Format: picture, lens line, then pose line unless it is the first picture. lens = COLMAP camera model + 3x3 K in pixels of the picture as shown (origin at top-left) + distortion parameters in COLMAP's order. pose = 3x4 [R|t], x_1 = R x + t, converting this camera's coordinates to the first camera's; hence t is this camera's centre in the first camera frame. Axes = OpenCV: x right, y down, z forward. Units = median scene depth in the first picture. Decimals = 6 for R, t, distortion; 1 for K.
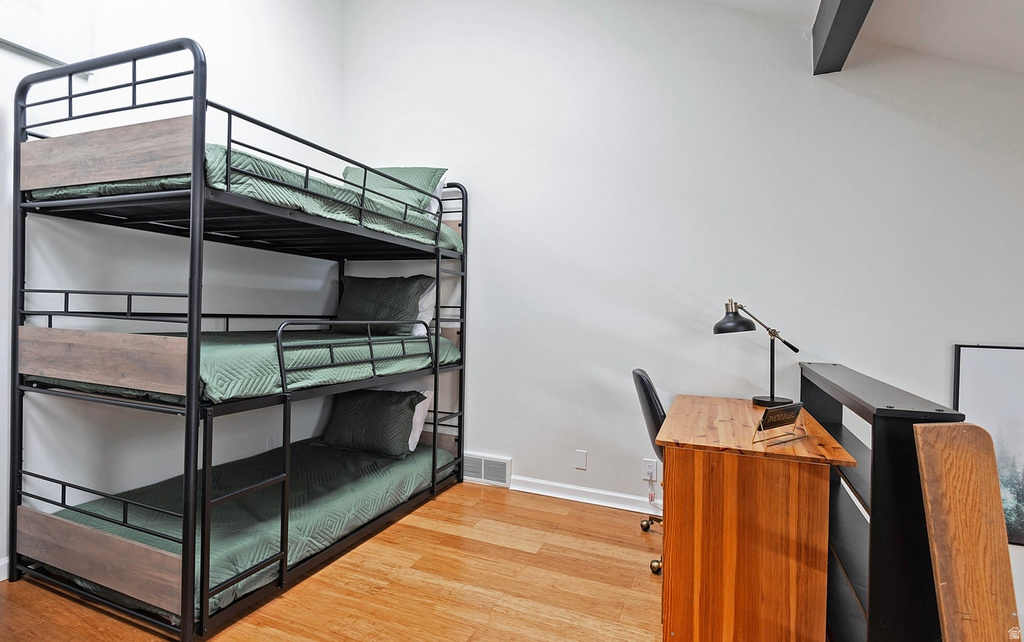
lens RADIAL K [[525.8, 0, 507.9], [0, 525.8, 315.3], [0, 0, 1]] dist [0.003401, -0.000978]
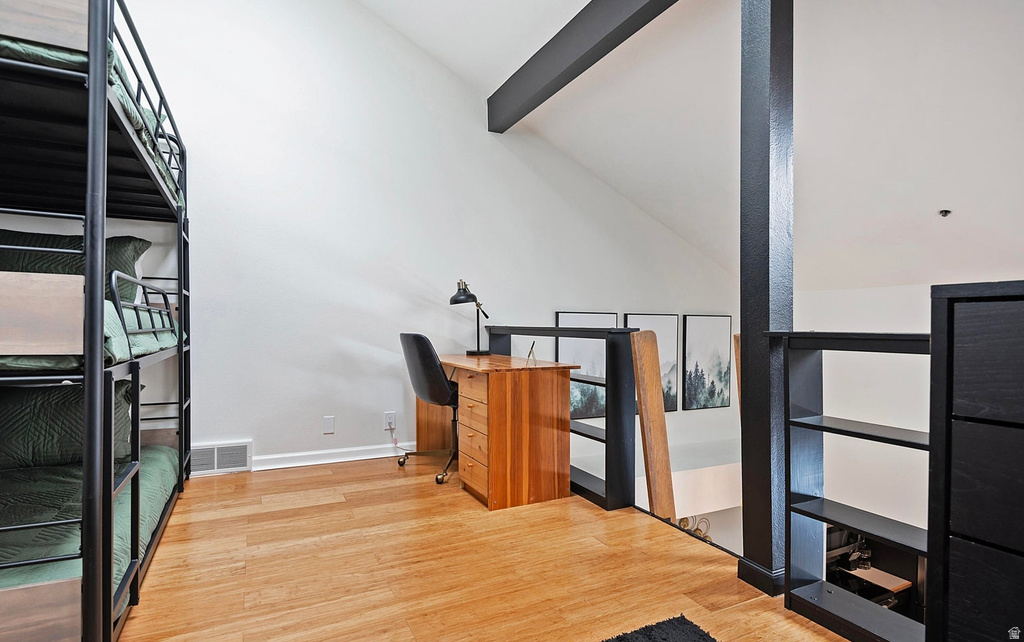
lens RADIAL K [[497.3, 0, 513.5], [0, 497.3, 330.3], [0, 0, 1]] dist [0.052298, -0.043340]
pose [[0.640348, -0.029930, 0.767502, -0.504487], [0.012689, 0.999516, 0.028391, 0.069171], [-0.767980, -0.008442, 0.640418, 0.060816]]
